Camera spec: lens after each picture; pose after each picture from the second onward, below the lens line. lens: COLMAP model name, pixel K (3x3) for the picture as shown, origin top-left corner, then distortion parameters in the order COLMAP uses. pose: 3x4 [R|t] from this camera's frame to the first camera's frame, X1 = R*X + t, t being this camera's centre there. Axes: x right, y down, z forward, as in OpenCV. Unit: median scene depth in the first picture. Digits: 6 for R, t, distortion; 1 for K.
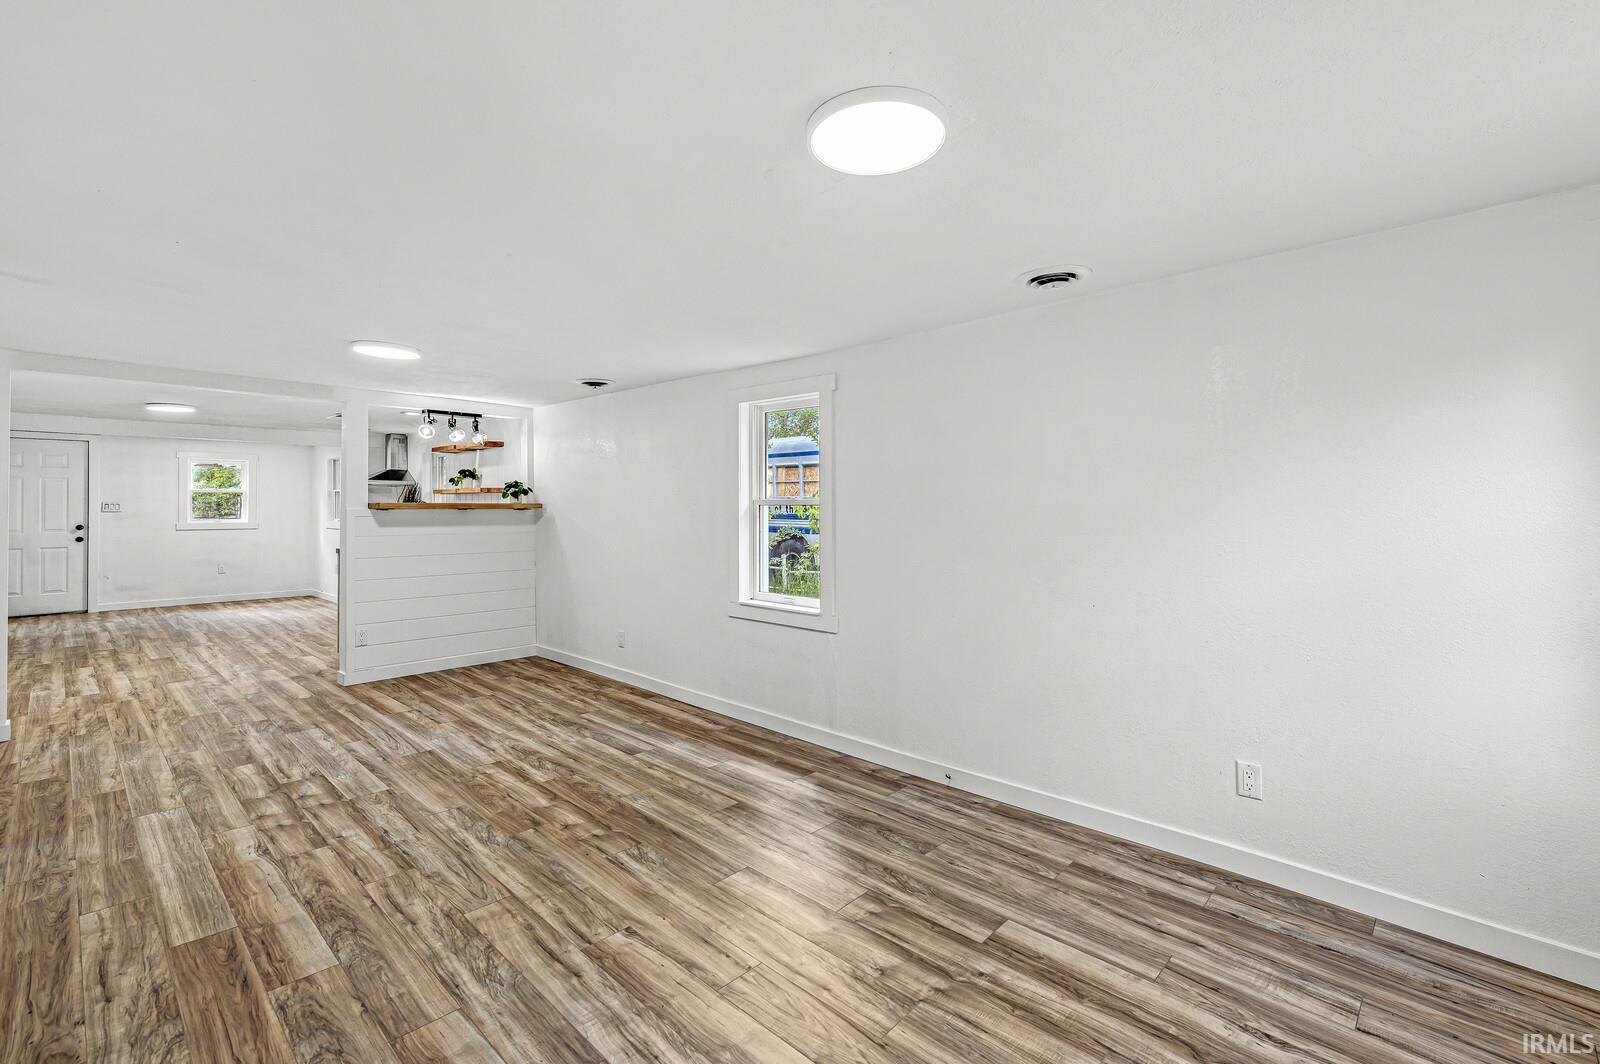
lens RADIAL K [[703.3, 0, 802.5], [0, 703.3, 524.3], [0, 0, 1]] dist [-0.008612, 0.000028]
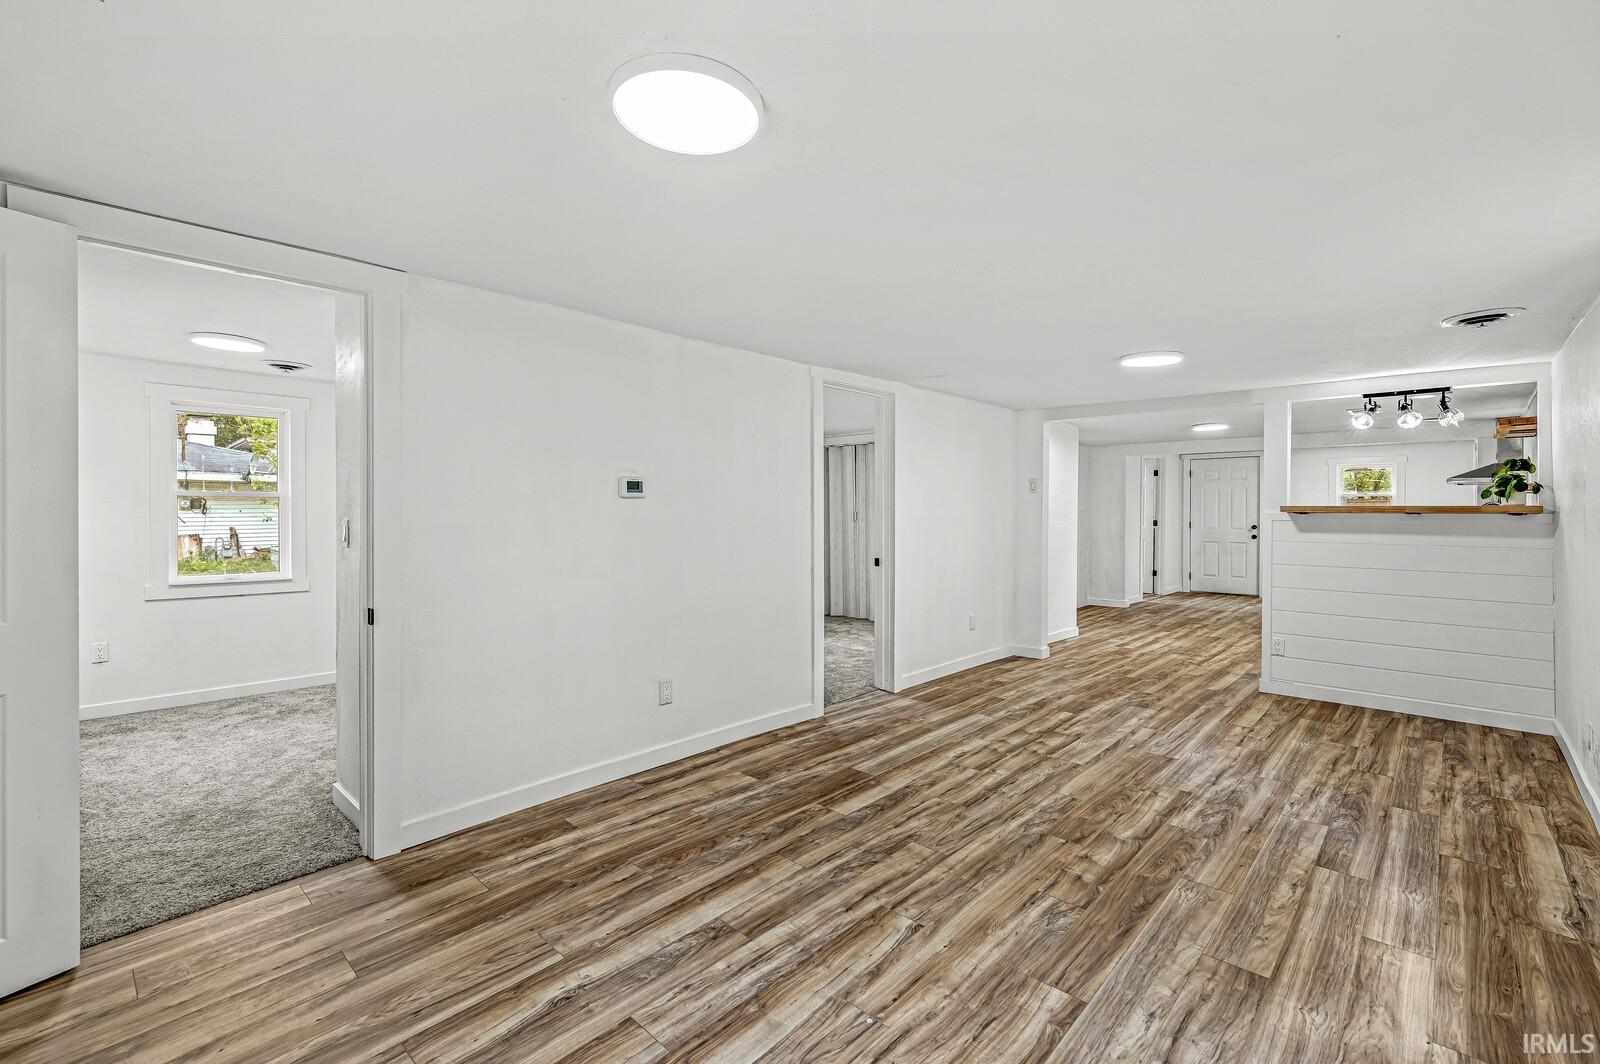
lens RADIAL K [[703.3, 0, 803.0], [0, 703.3, 515.3], [0, 0, 1]] dist [-0.008612, 0.000028]
pose [[0.007117, 0.009366, -0.999931, 0.548417], [-0.029980, 0.999509, 0.009148, -0.010607], [0.999525, 0.029912, 0.007394, 0.591757]]
